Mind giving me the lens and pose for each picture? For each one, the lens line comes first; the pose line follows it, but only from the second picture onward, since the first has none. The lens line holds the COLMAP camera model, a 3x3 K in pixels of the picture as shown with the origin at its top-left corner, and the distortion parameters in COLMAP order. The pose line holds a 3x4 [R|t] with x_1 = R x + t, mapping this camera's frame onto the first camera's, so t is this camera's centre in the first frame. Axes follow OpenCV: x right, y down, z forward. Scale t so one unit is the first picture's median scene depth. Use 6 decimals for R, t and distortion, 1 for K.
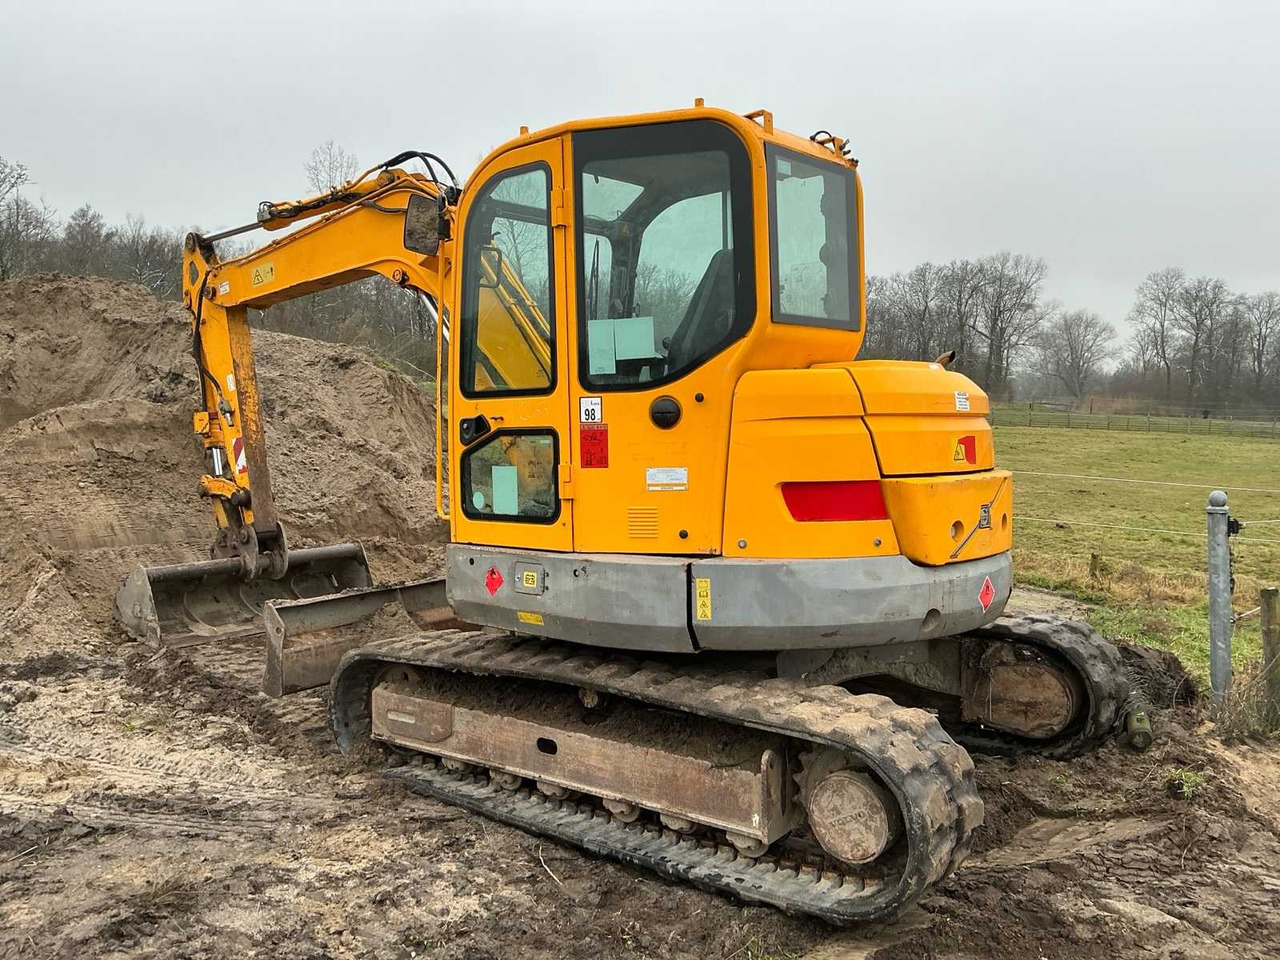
lens RADIAL K [[1055.2, 0, 637.2], [0, 1055.2, 477.1], [0, 0, 1]] dist [0.082372, -0.142893]
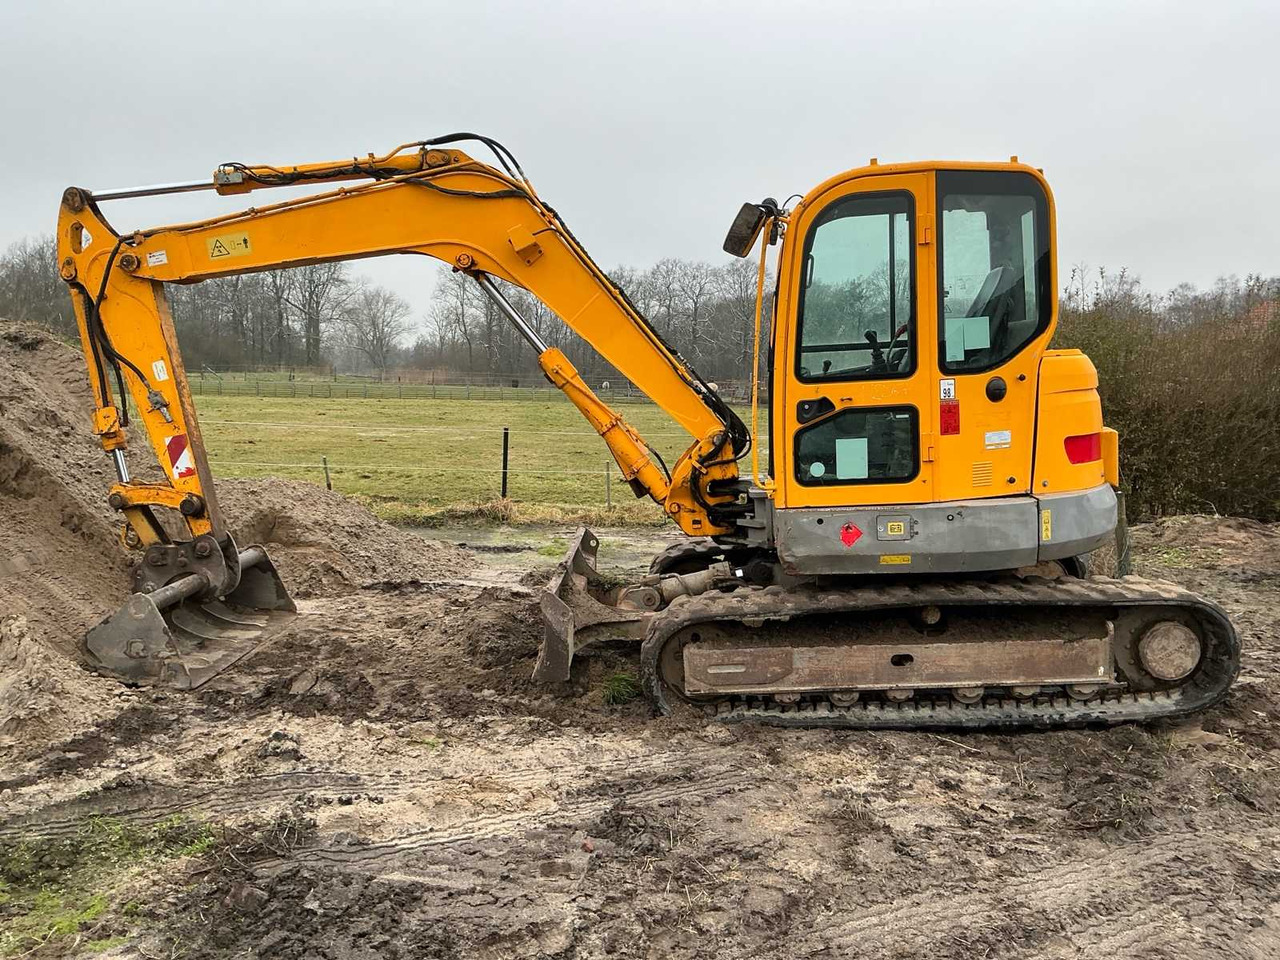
lens RADIAL K [[1055.2, 0, 620.4], [0, 1055.2, 478.9], [0, 0, 1]] dist [0.082372, -0.142893]
pose [[0.807010, -0.075449, 0.585699, -1.119068], [0.059818, 0.997147, 0.046031, -0.038430], [-0.587501, -0.002112, 0.809221, 0.190564]]
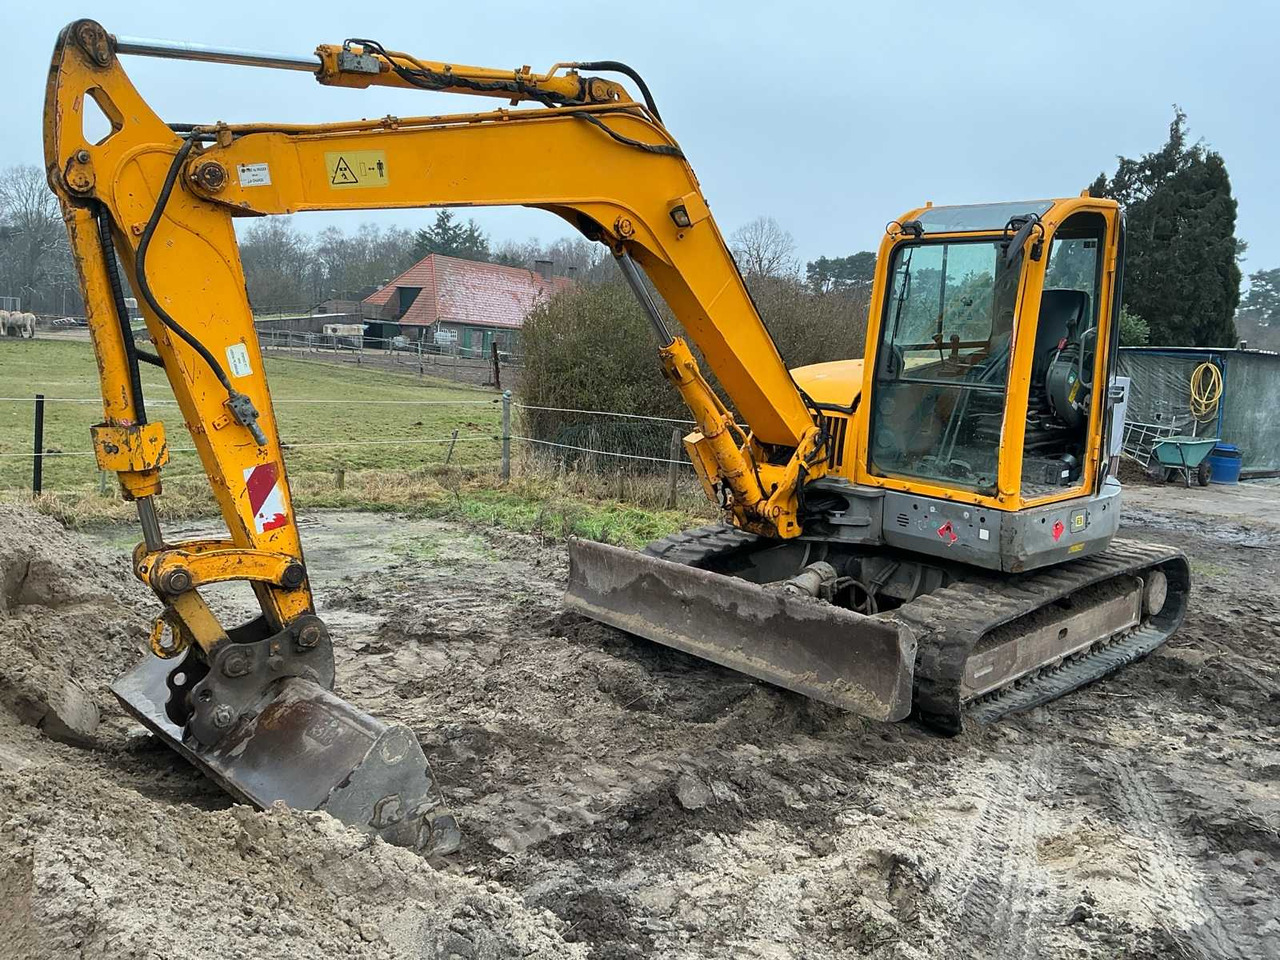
lens RADIAL K [[1055.2, 0, 648.9], [0, 1055.2, 484.2], [0, 0, 1]] dist [0.082372, -0.142893]
pose [[0.169944, -0.154147, 0.973323, -1.629304], [0.033125, 0.988026, 0.150691, -0.191218], [-0.984897, 0.006632, 0.173015, 1.361259]]
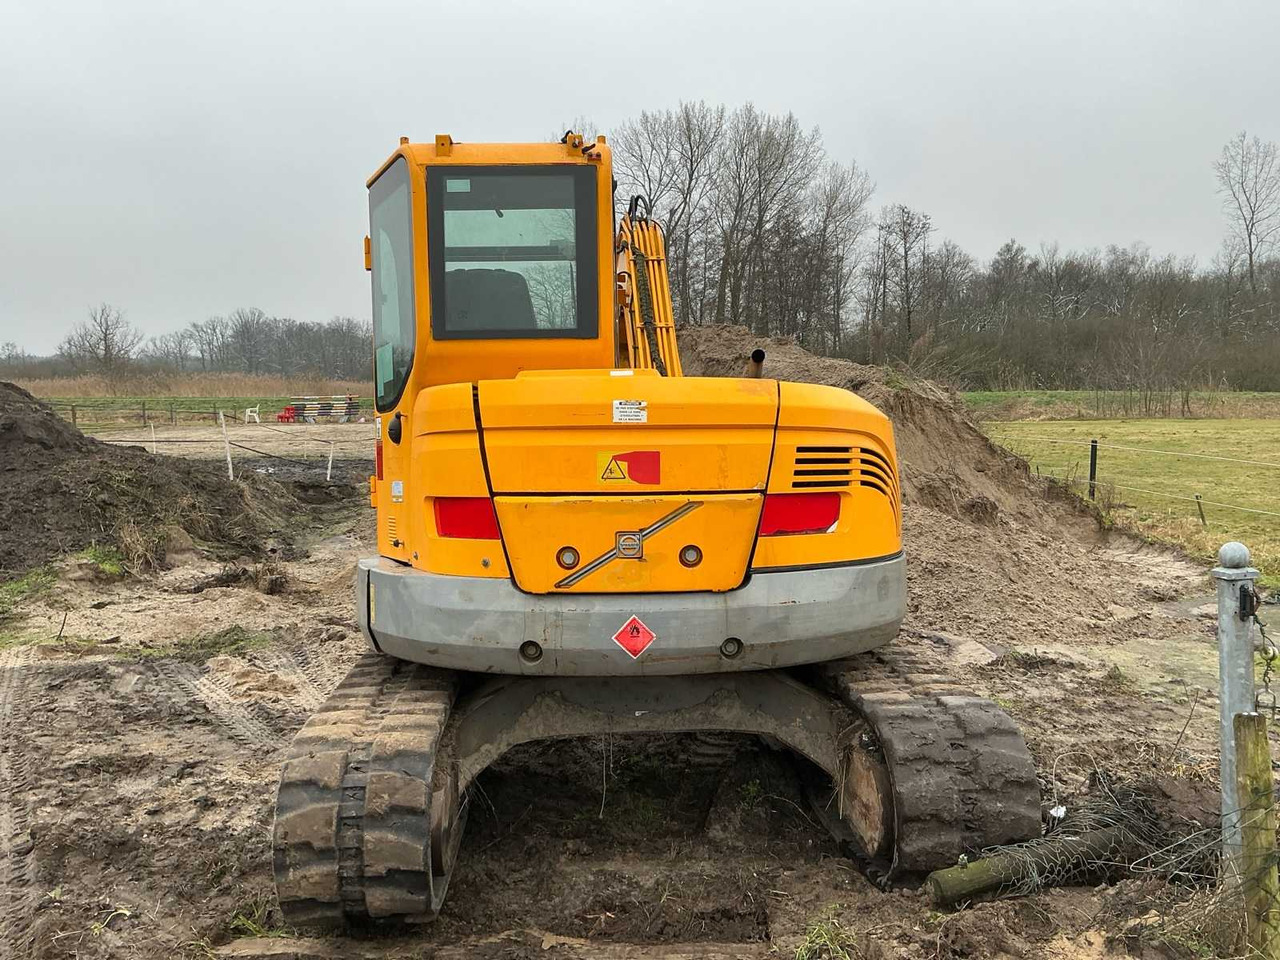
lens RADIAL K [[1055.2, 0, 632.2], [0, 1055.2, 474.5], [0, 0, 1]] dist [0.082372, -0.142893]
pose [[0.688174, 0.013858, -0.725413, 0.959646], [-0.029750, 0.999516, -0.009128, -0.012363], [0.724936, 0.027862, 0.688253, 0.419795]]
